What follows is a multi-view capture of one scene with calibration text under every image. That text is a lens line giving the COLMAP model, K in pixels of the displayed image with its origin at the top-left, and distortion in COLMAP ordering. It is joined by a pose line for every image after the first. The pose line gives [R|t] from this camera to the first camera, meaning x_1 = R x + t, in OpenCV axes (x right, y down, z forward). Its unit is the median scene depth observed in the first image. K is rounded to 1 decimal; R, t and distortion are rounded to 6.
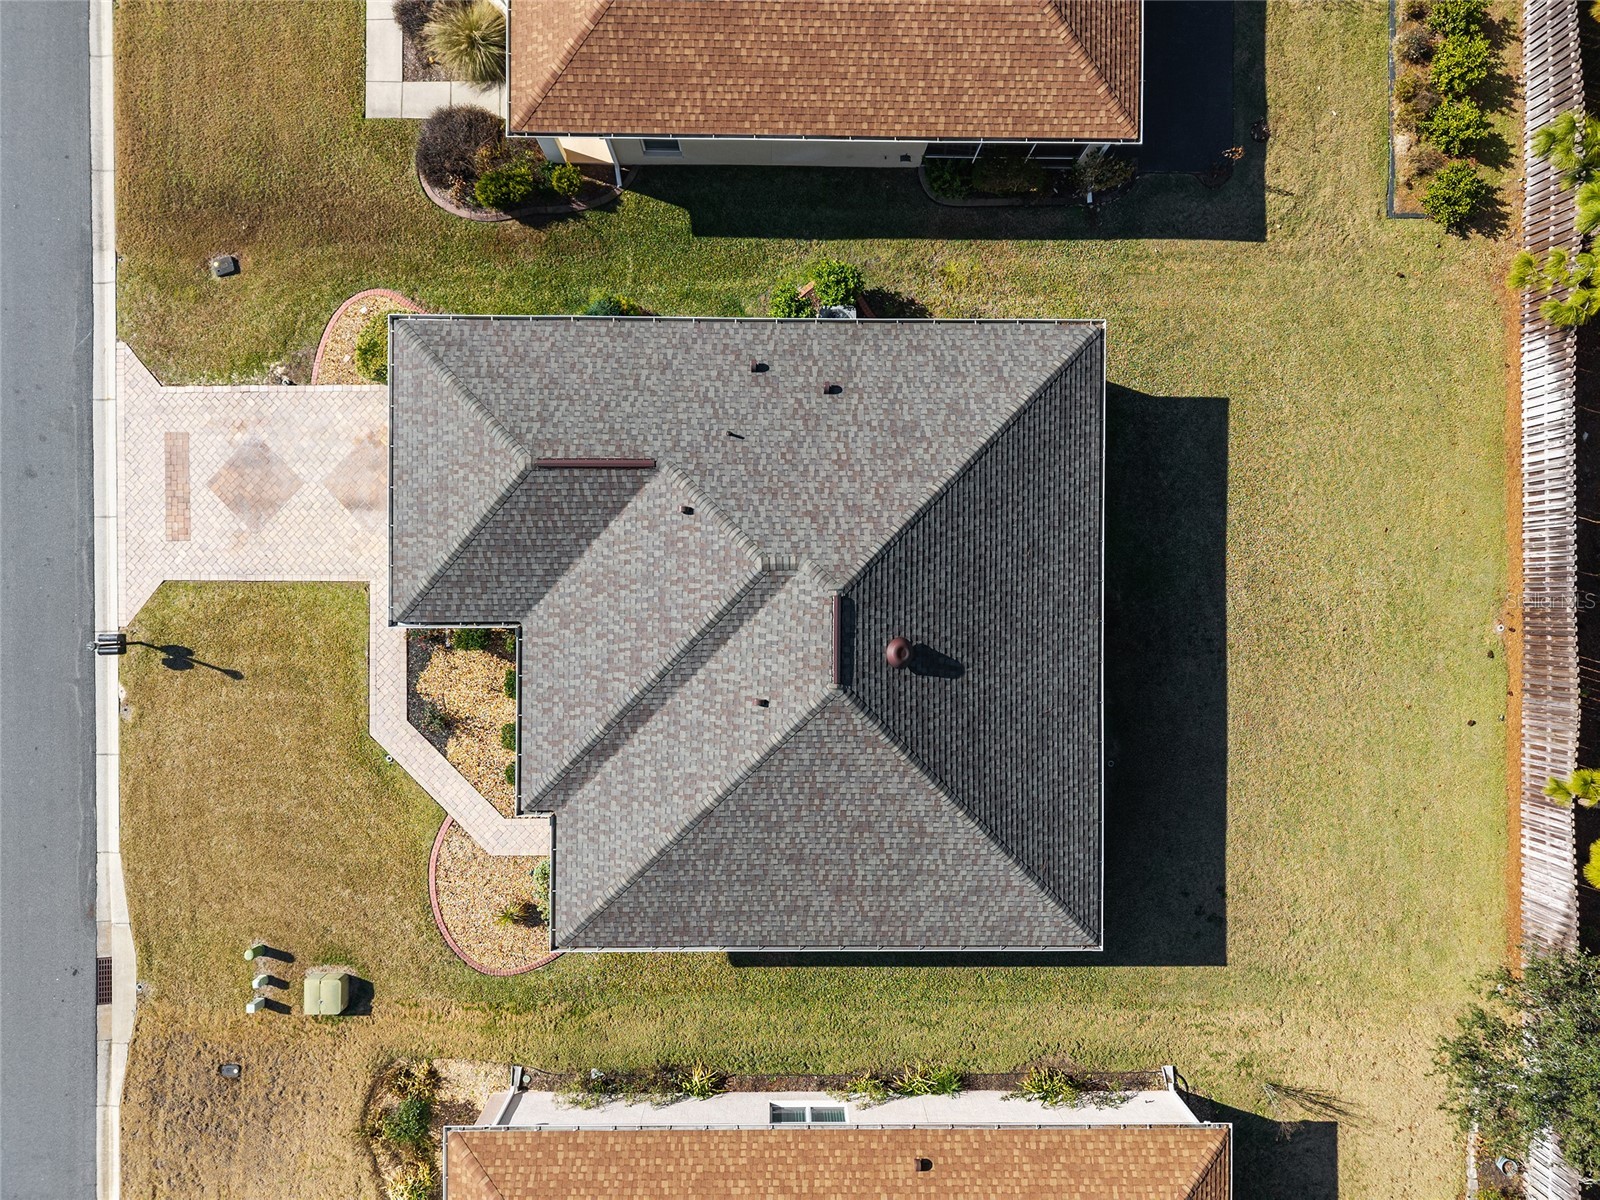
lens RADIAL K [[1076.7, 0, 800.0], [0, 1076.7, 600.0], [0, 0, 1]] dist [0.020584, -0.000355]
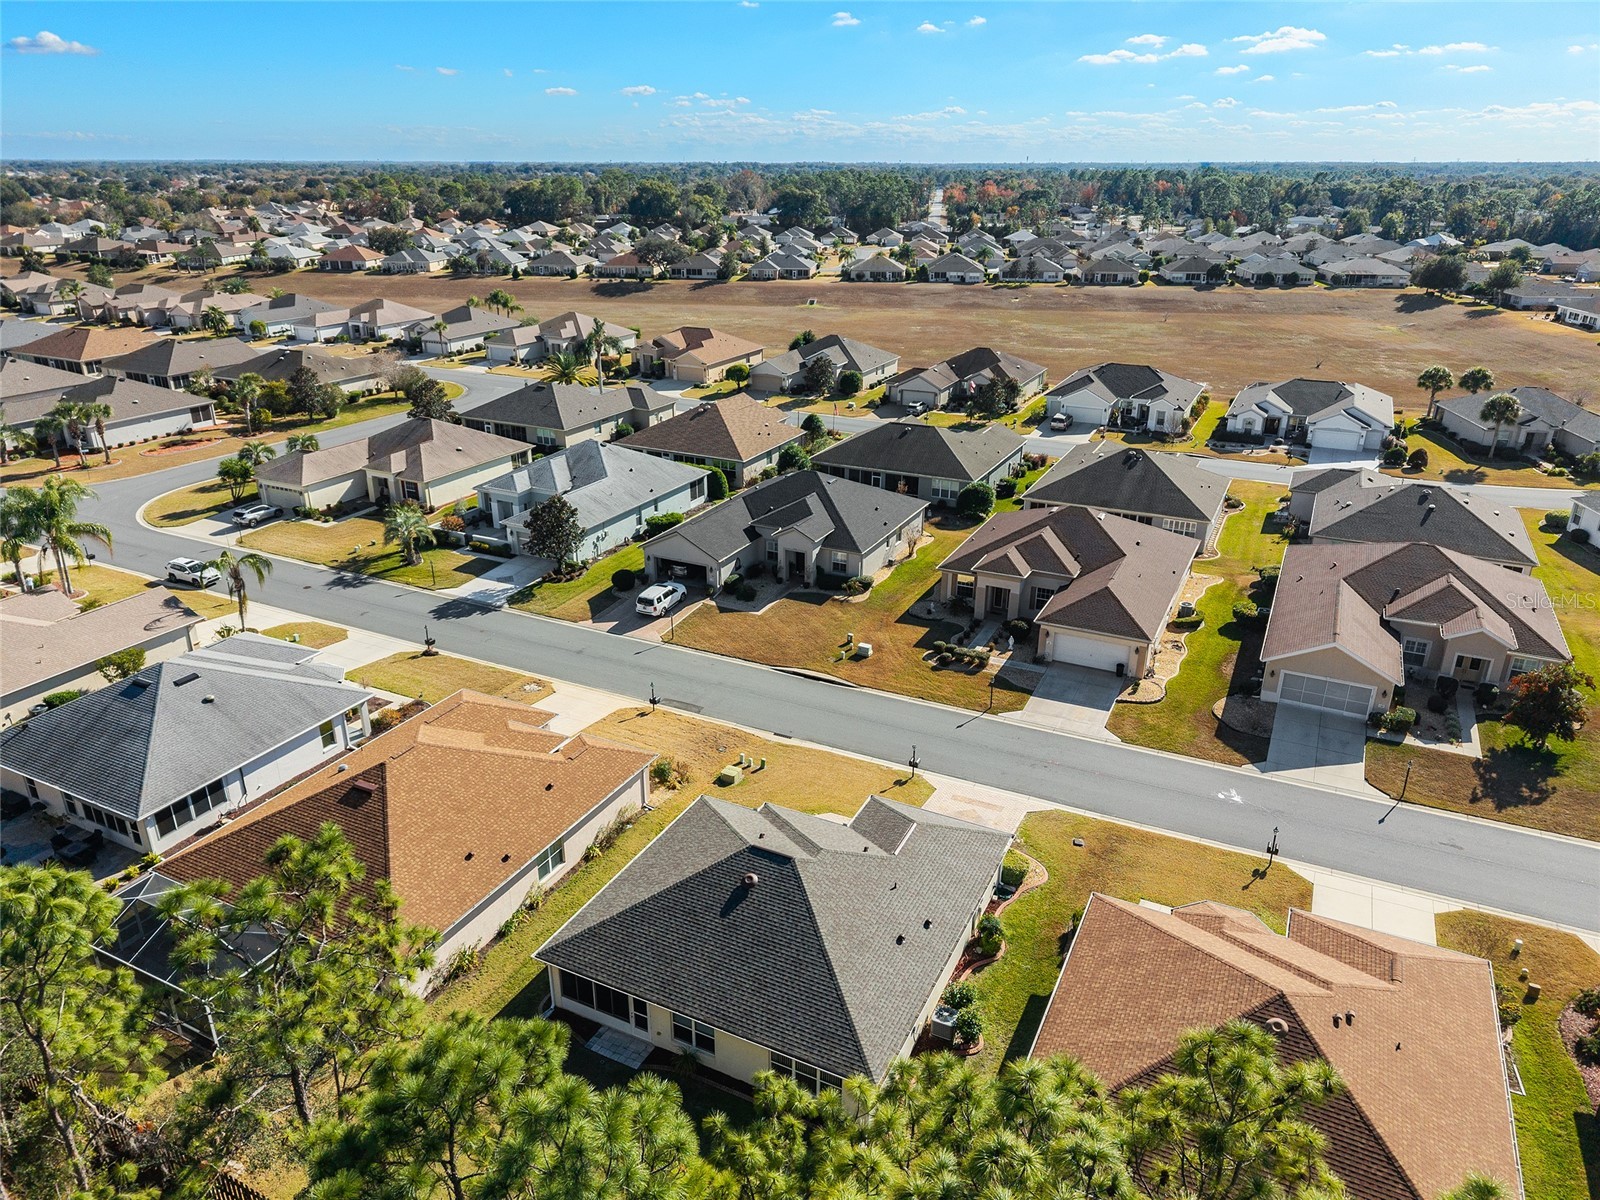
lens RADIAL K [[1076.7, 0, 800.0], [0, 1076.7, 600.0], [0, 0, 1]] dist [0.020584, -0.000355]
pose [[-0.442805, 0.325334, -0.835513, 1.217258], [-0.896290, -0.185820, 0.402660, -0.576832], [-0.024256, 0.927162, 0.373876, -0.141425]]
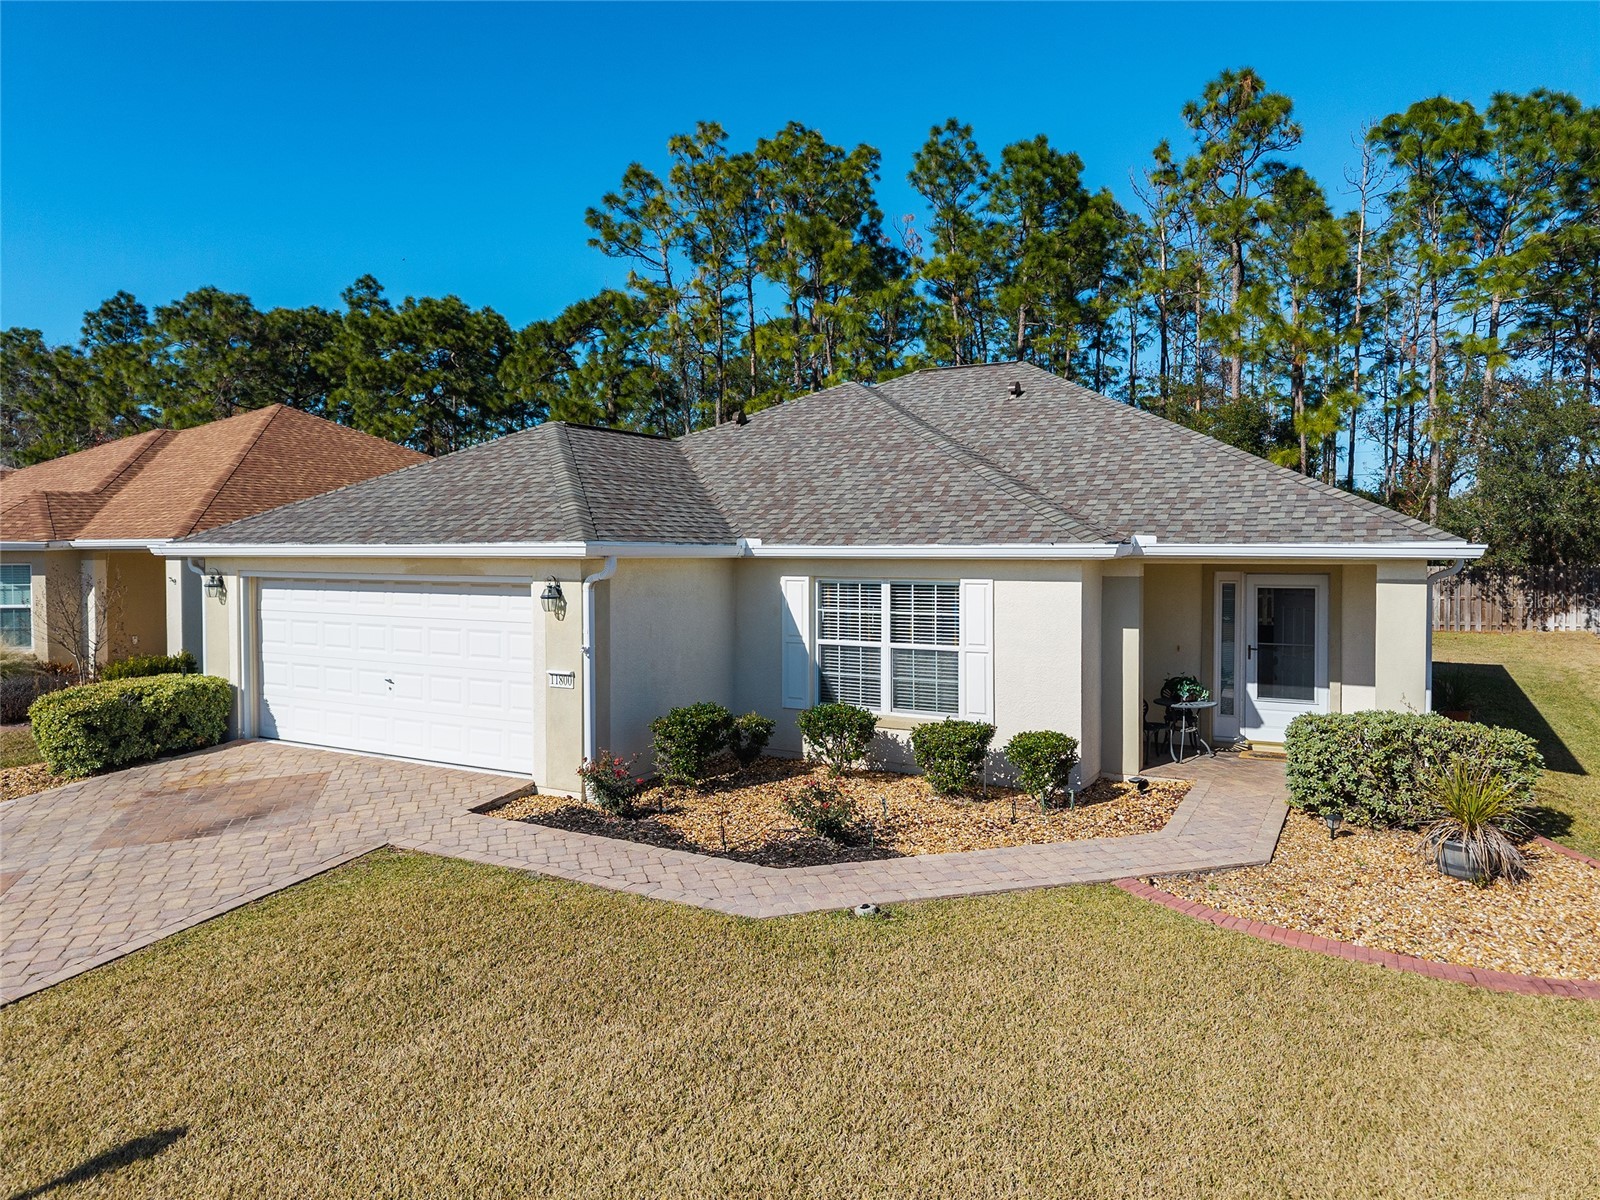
lens RADIAL K [[1092.8, 0, 802.4], [0, 1092.8, 572.1], [0, 0, 1]] dist [-0.005952, 0.009030]
pose [[0.484894, -0.033110, 0.873946, -0.633092], [0.874219, -0.010093, -0.485428, 0.270637], [0.024893, 0.999401, 0.024051, 0.894380]]
